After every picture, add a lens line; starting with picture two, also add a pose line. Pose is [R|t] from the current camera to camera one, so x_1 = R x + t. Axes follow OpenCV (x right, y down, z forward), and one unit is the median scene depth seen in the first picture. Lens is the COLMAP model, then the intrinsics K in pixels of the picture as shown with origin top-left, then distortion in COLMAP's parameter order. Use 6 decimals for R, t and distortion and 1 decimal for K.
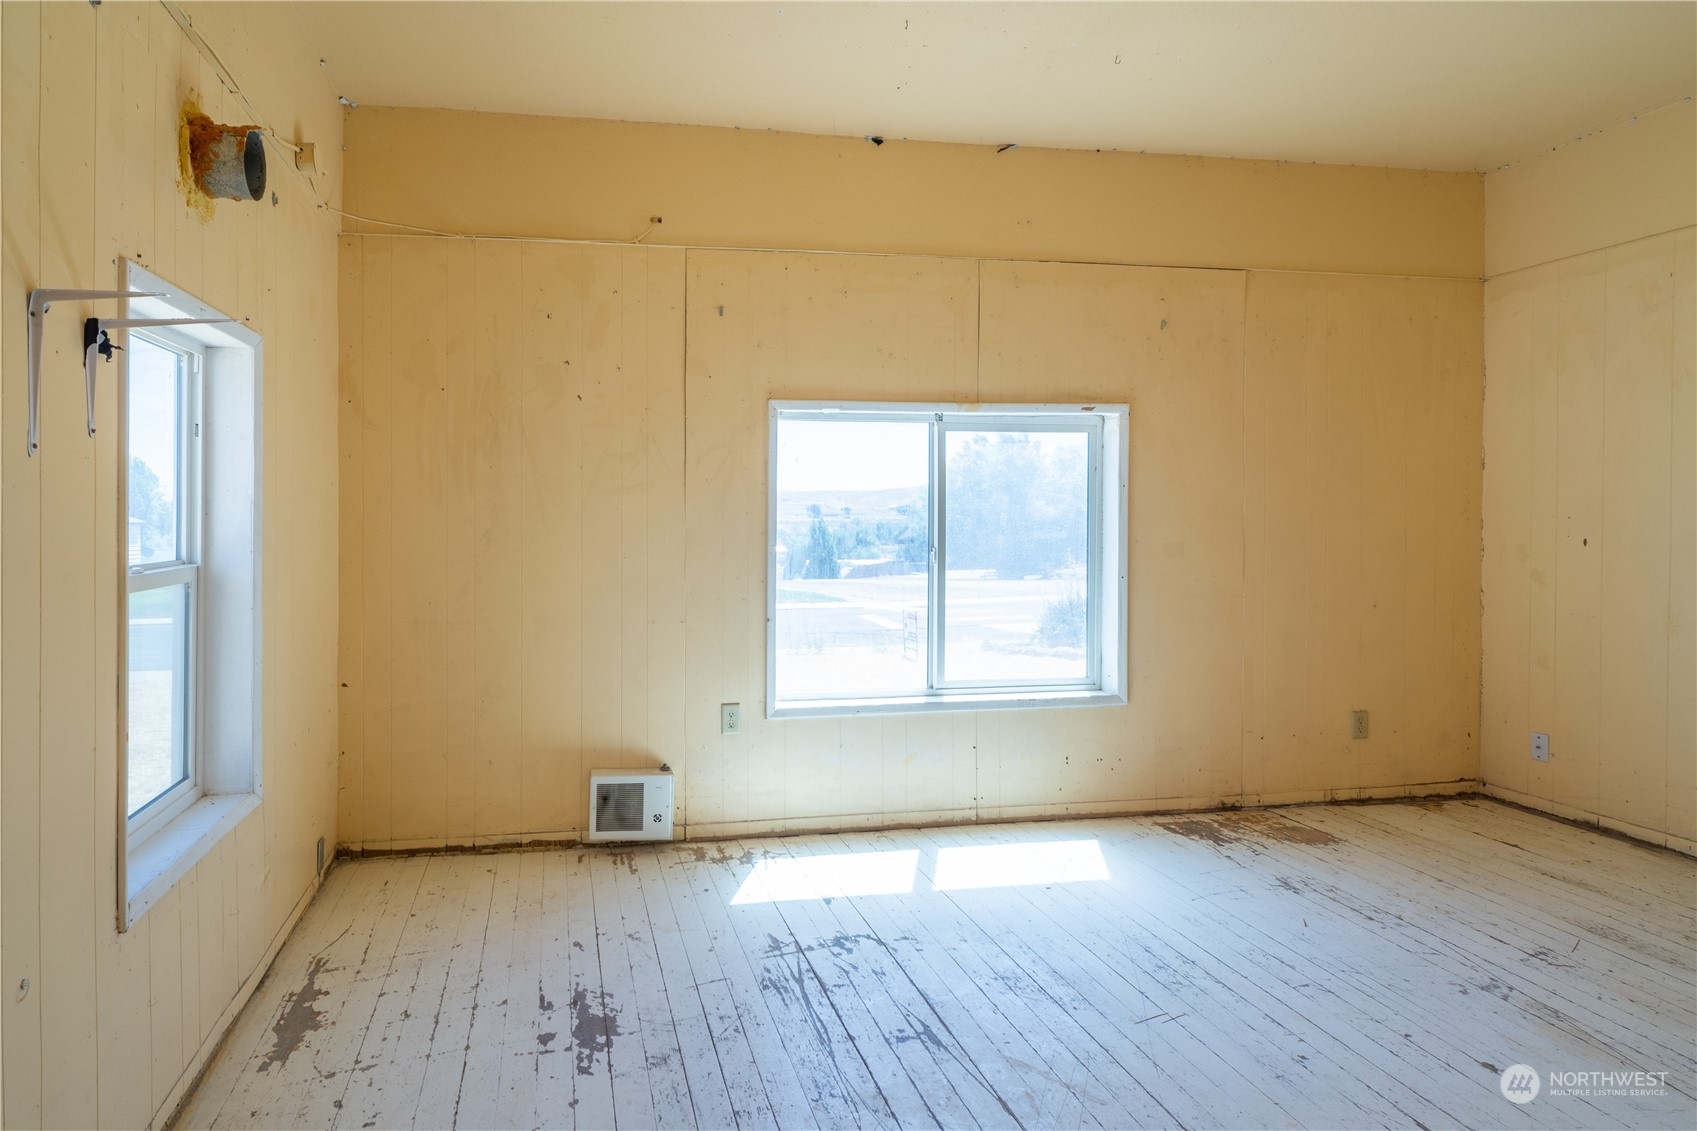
lens RADIAL K [[950.7, 0, 707.5], [0, 950.7, 518.9], [0, 0, 1]] dist [-0.007631, 0.002931]
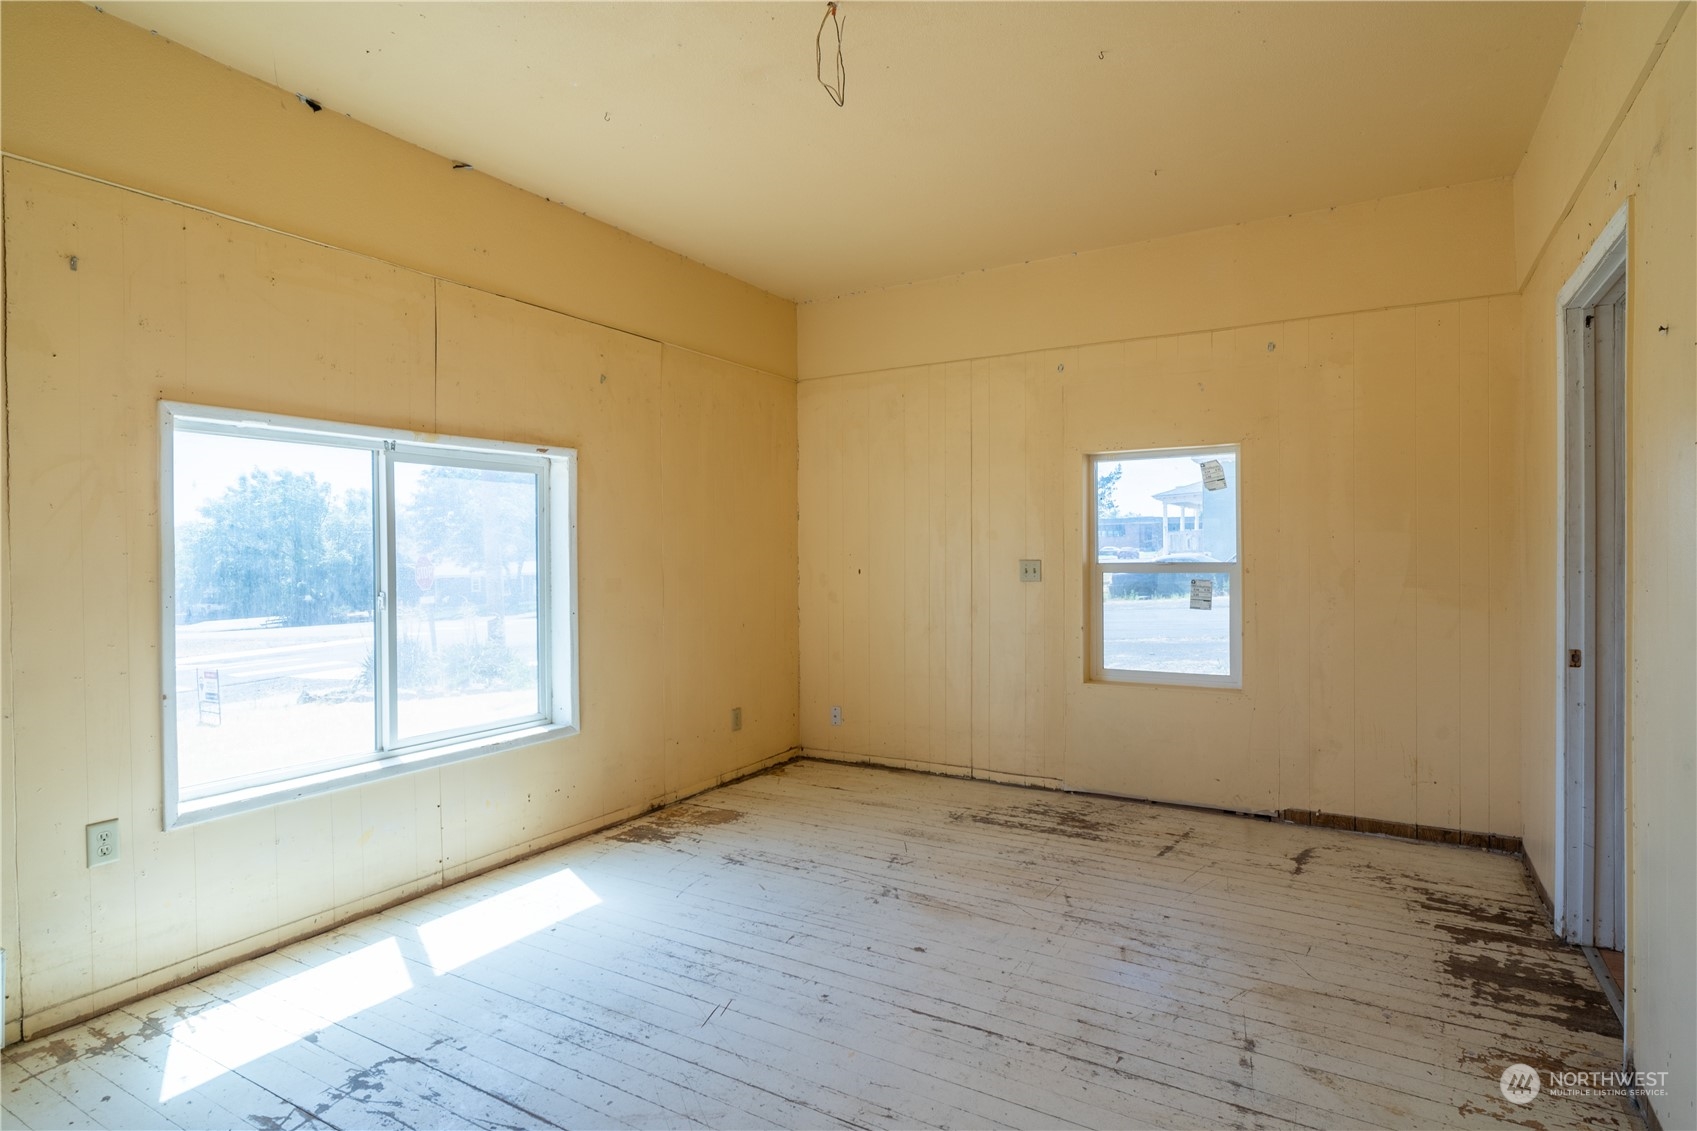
lens RADIAL K [[874.2, 0, 860.3], [0, 874.2, 568.2], [0, 0, 1]] dist [-0.006066, 0.001003]
pose [[0.629538, -0.016698, 0.776790, -0.118941], [0.010238, 0.999861, 0.013196, 0.001846], [-0.776902, -0.000355, 0.629621, 0.148074]]
